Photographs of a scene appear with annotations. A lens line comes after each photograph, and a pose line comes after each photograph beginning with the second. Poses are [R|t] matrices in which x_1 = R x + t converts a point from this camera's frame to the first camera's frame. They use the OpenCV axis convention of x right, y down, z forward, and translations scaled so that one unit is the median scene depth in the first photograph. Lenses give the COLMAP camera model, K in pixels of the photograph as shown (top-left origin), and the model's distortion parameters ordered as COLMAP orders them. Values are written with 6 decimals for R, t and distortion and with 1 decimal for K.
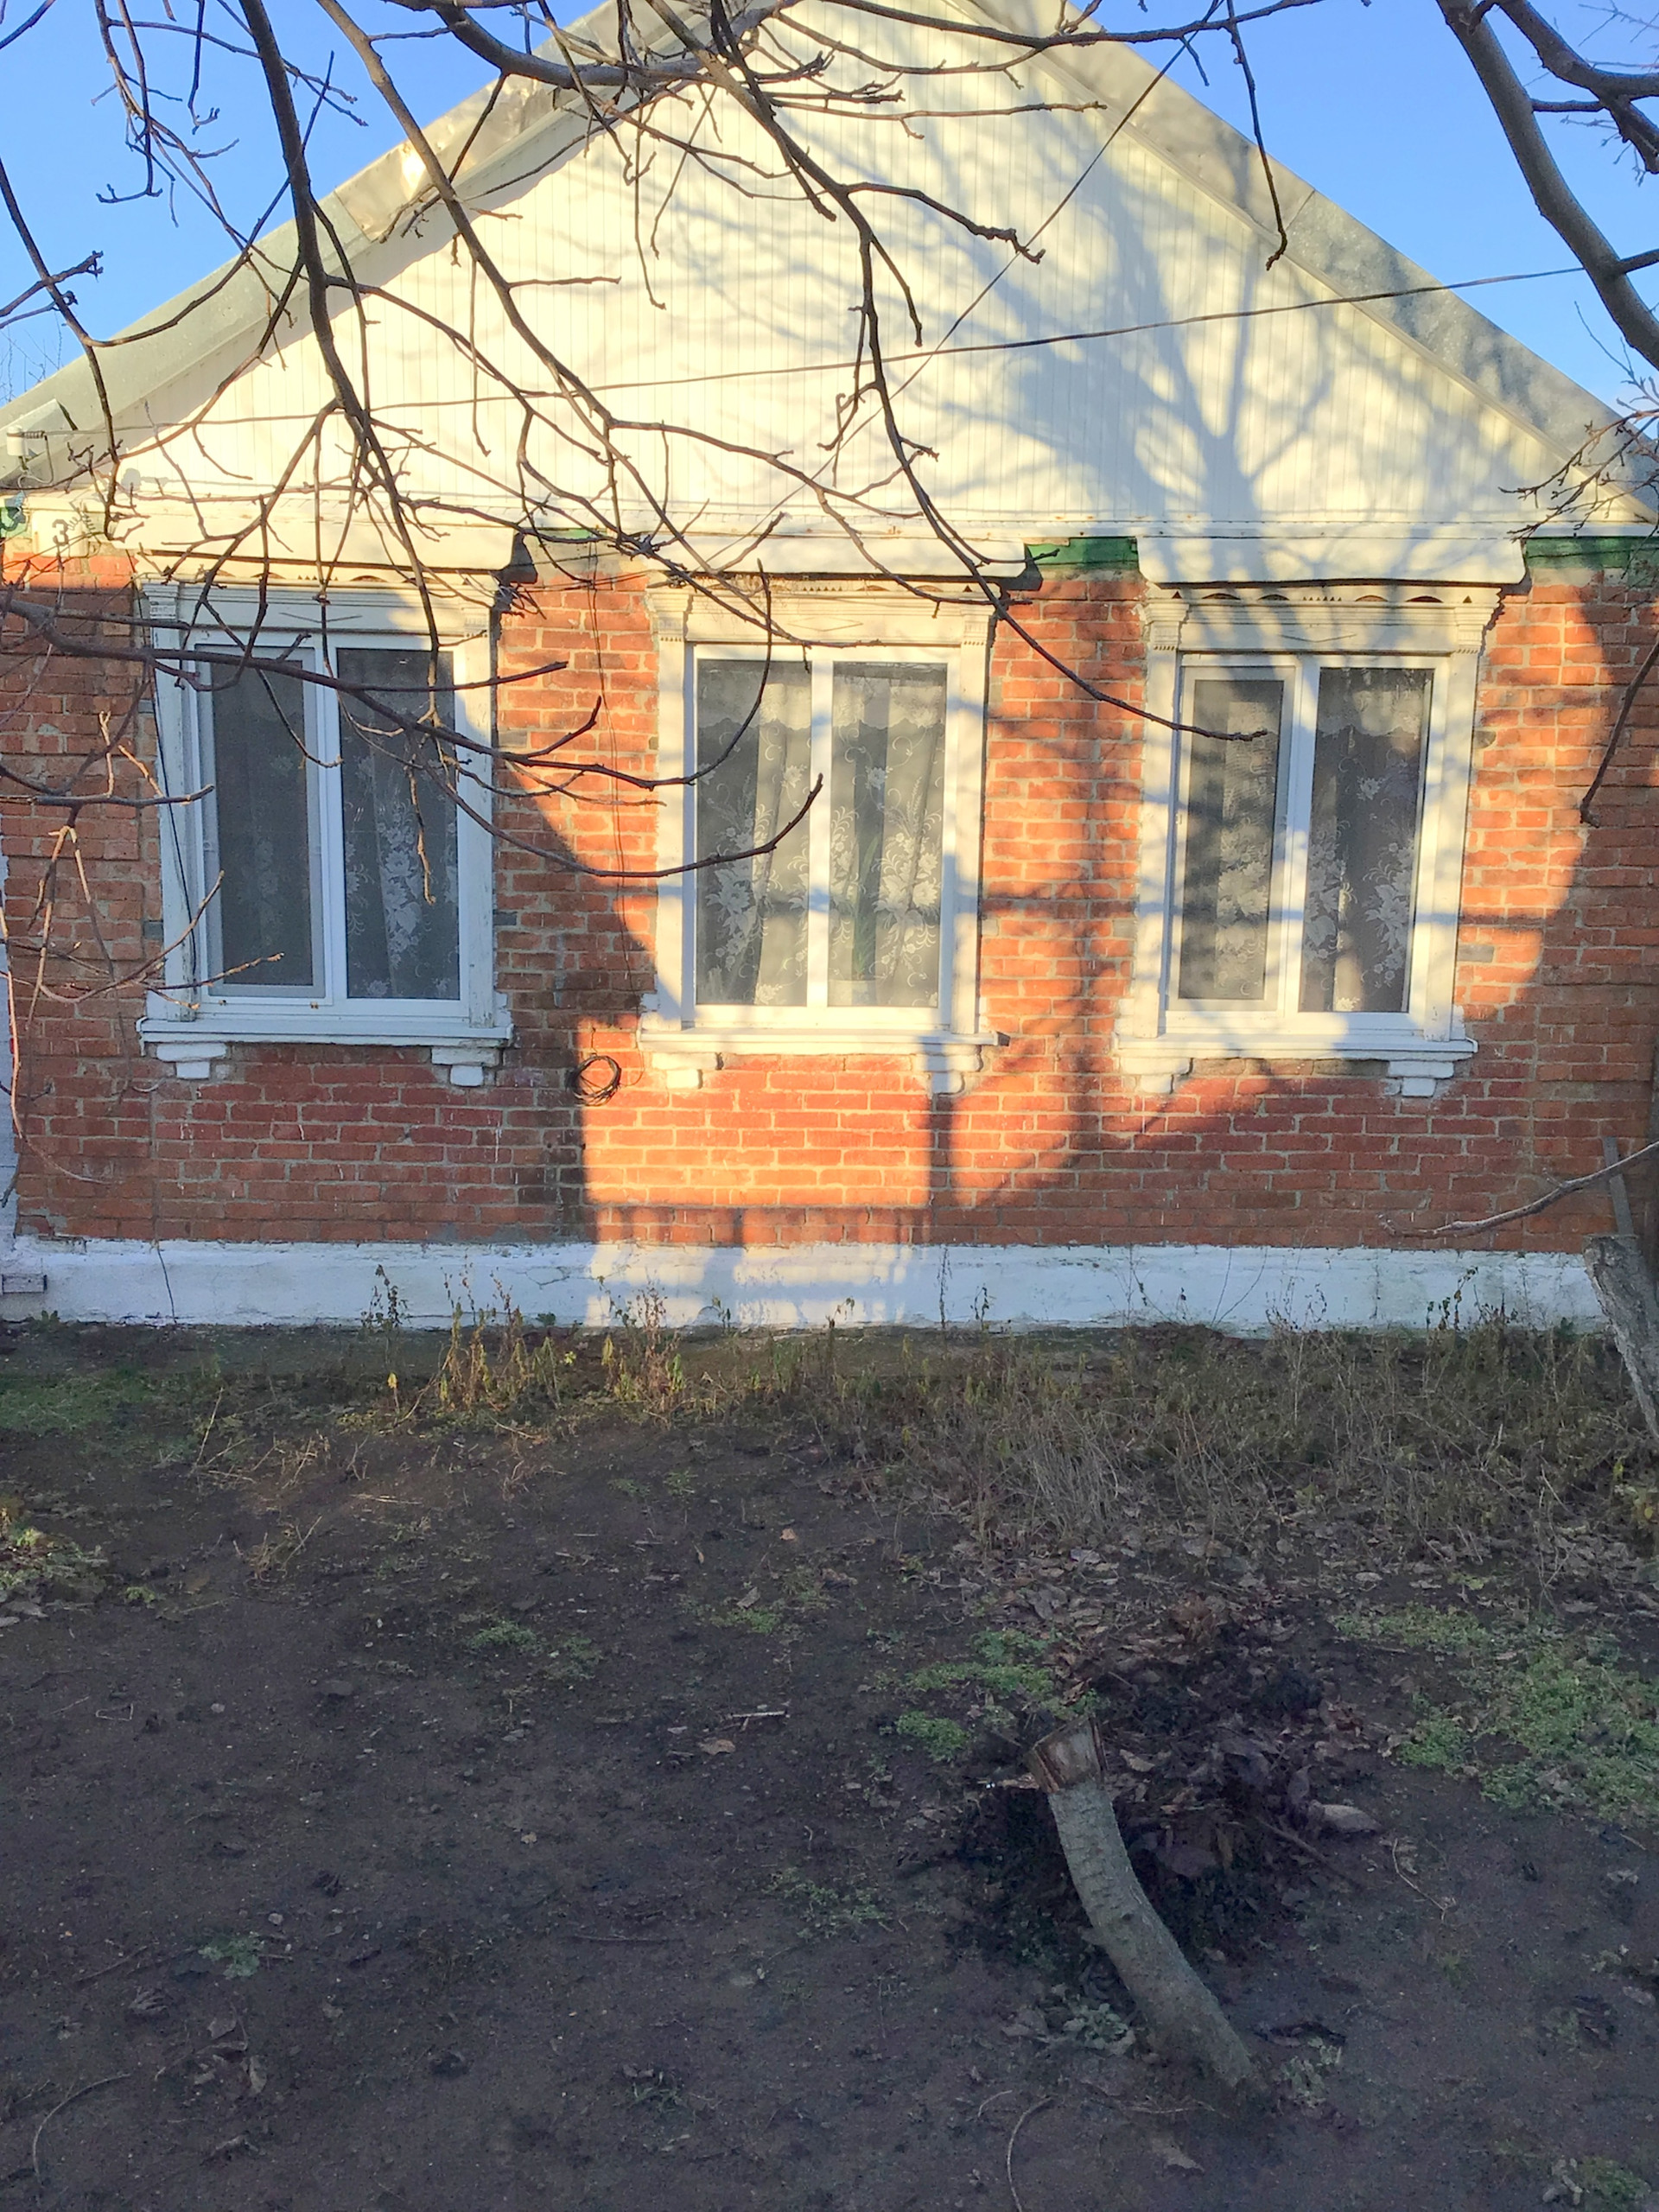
lens RADIAL K [[1972.1, 0, 815.9], [0, 1972.1, 1105.2], [0, 0, 1]] dist [0.113279, -0.183663]
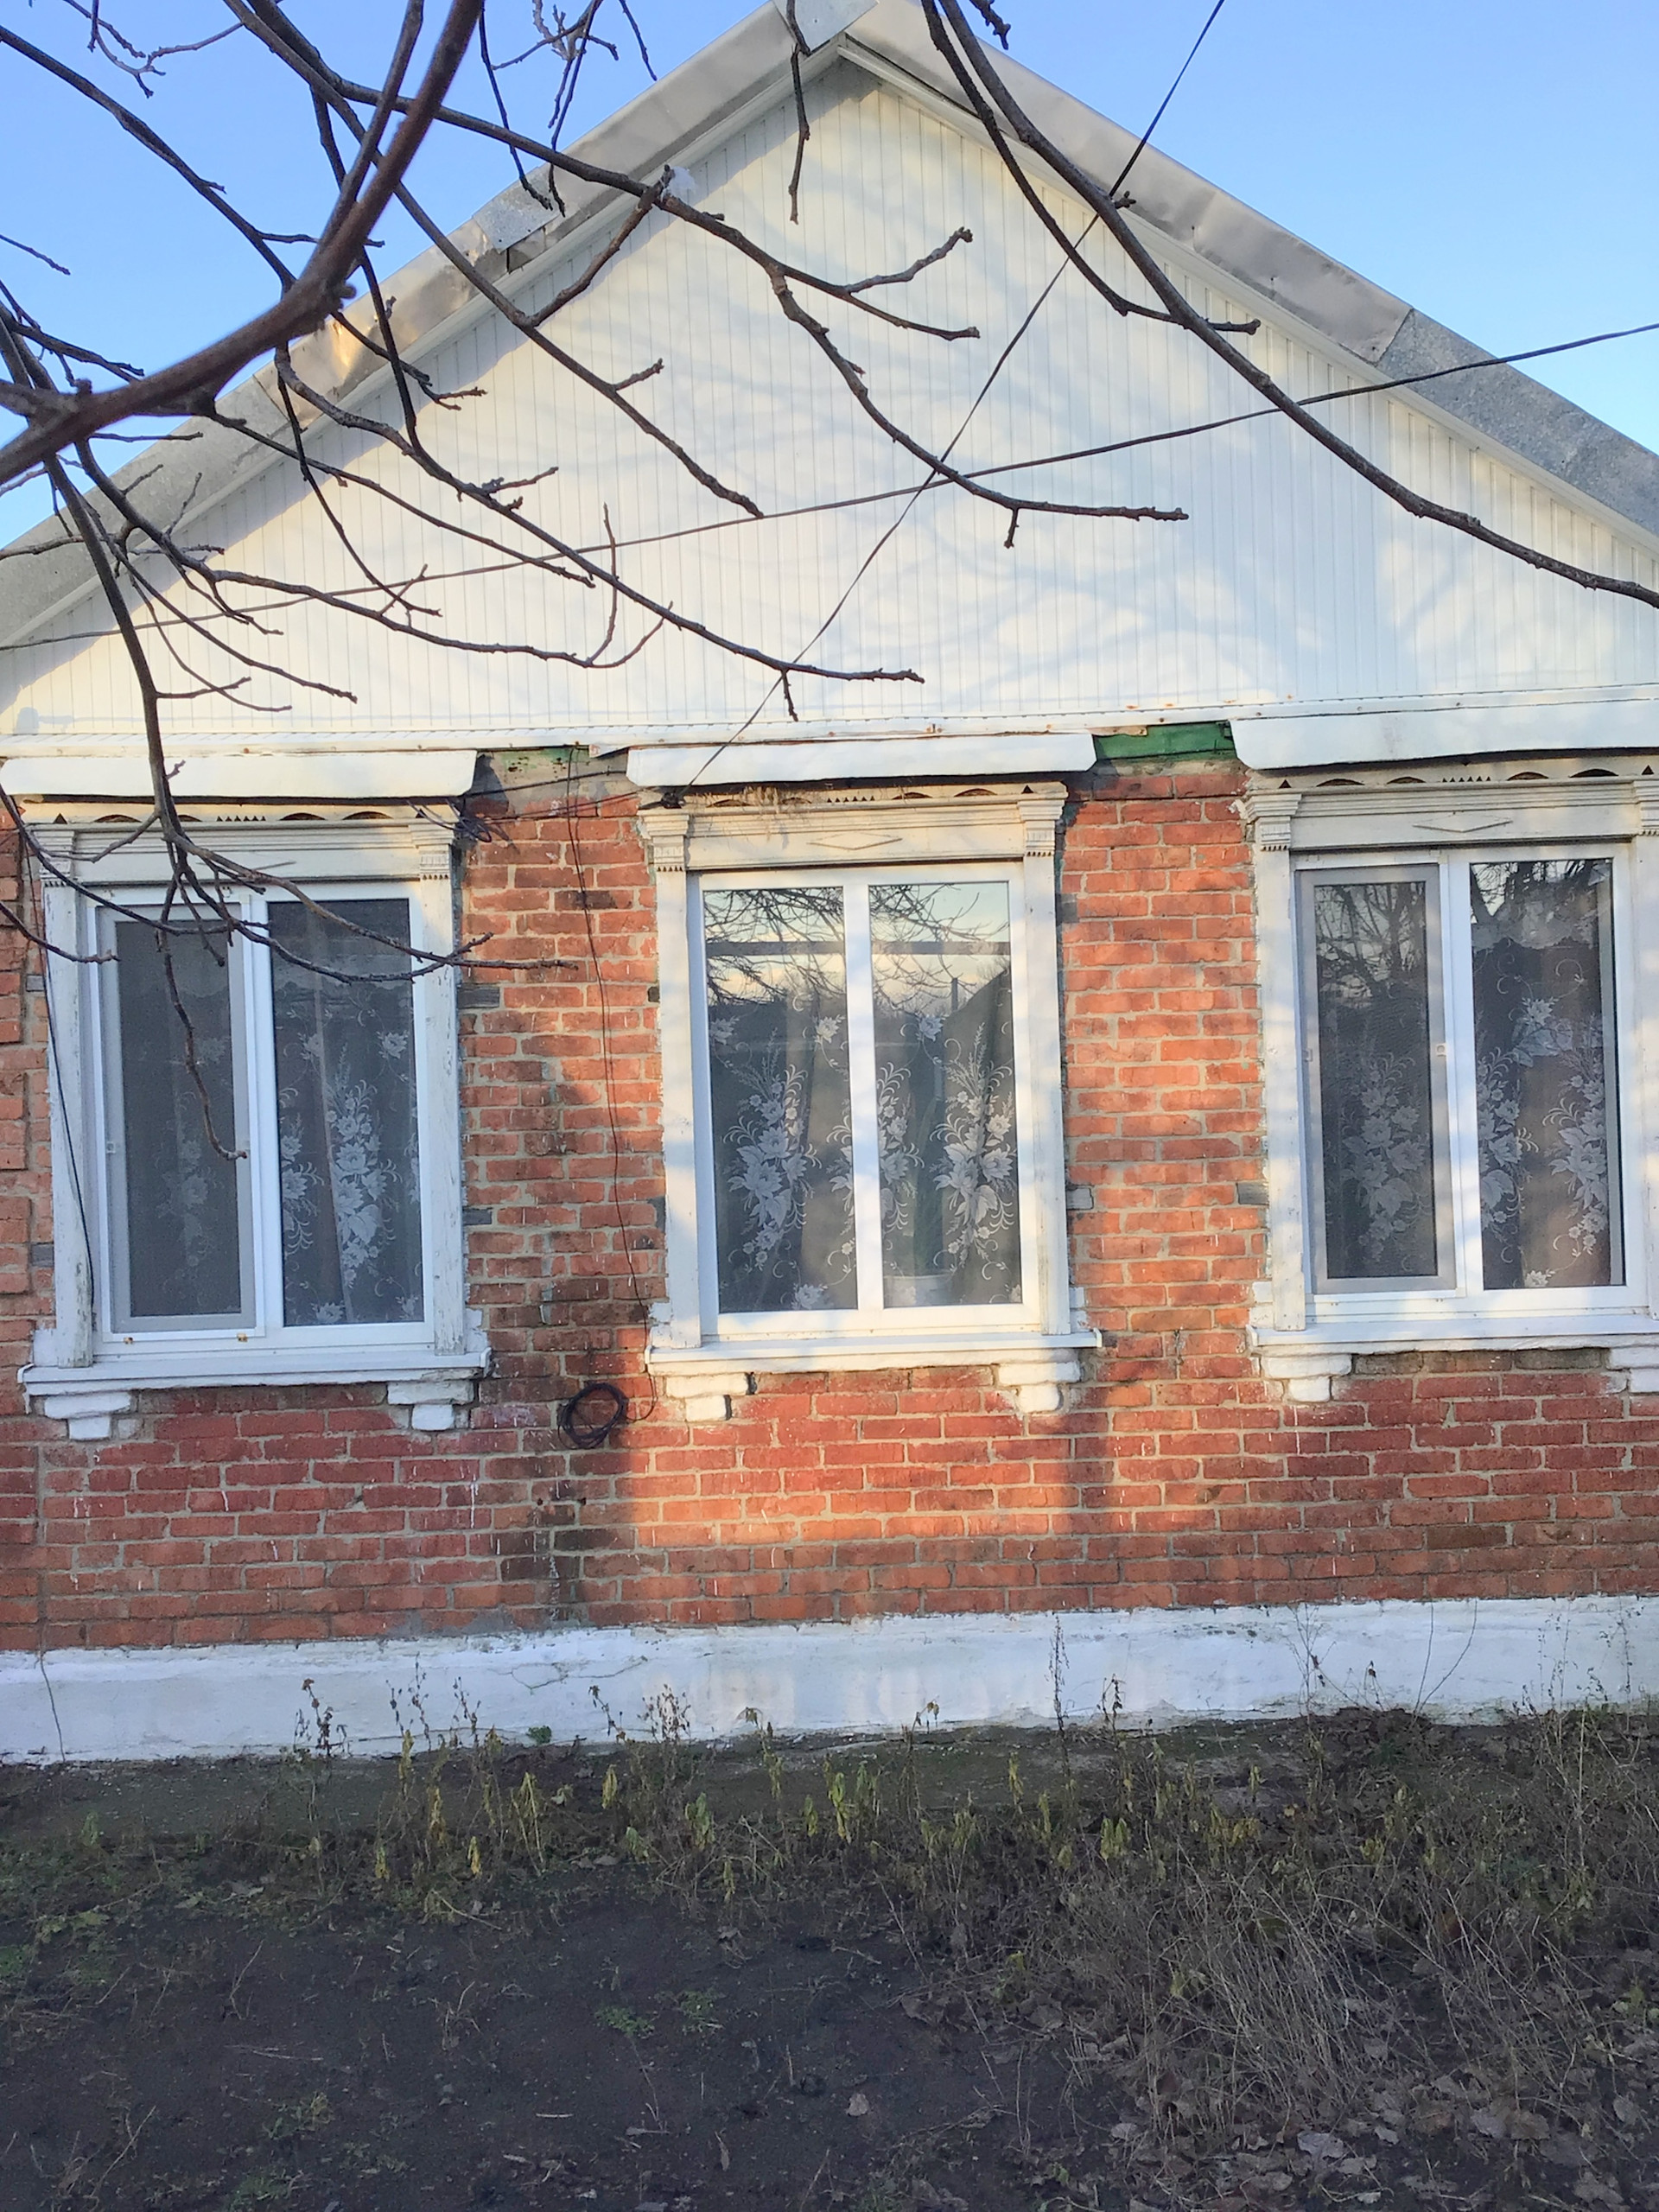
lens RADIAL K [[1972.1, 0, 789.0], [0, 1972.1, 1093.5], [0, 0, 1]] dist [0.113279, -0.183663]
pose [[0.997767, -0.051194, -0.042891, 0.006589], [0.043411, 0.985168, -0.166012, -0.004670], [0.050753, 0.163780, 0.985190, 0.205199]]
